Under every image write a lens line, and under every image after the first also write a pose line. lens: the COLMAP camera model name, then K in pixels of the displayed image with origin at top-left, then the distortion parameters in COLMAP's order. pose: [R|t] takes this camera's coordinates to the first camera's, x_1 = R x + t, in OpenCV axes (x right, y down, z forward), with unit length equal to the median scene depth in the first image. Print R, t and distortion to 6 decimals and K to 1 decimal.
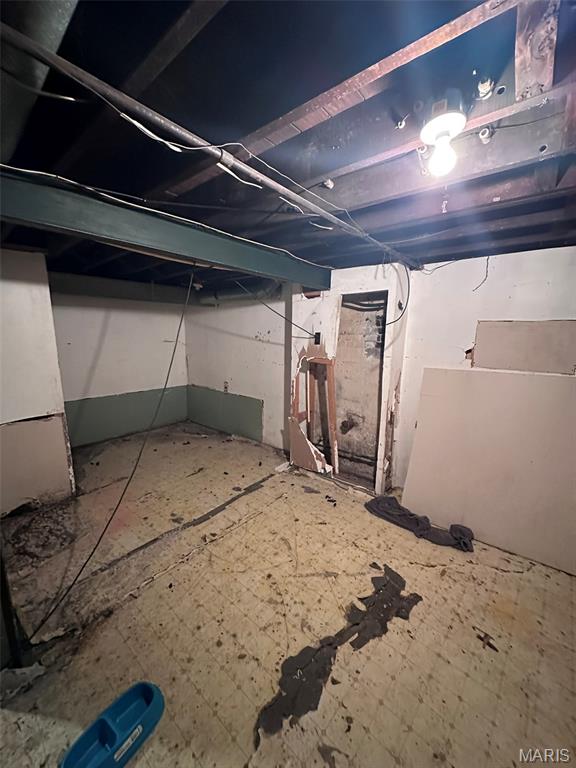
lens RADIAL K [[306.2, 0, 290.5], [0, 306.2, 385.1], [0, 0, 1]] dist [-0.001468, 0.000373]
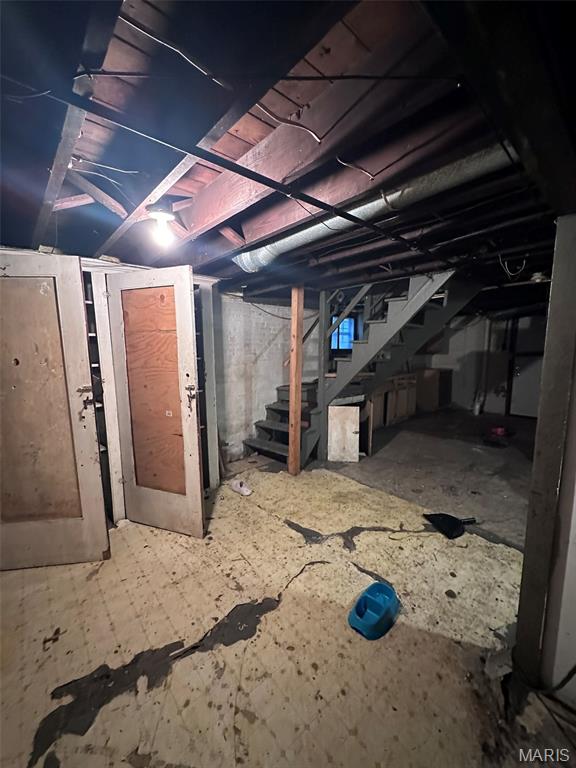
lens RADIAL K [[306.2, 0, 290.5], [0, 306.2, 385.1], [0, 0, 1]] dist [-0.001468, 0.000373]
pose [[-0.991867, -0.019867, 0.125720, -0.259470], [0.018561, 0.954607, 0.297289, -0.262034], [-0.125920, 0.297204, -0.946474, 1.642498]]
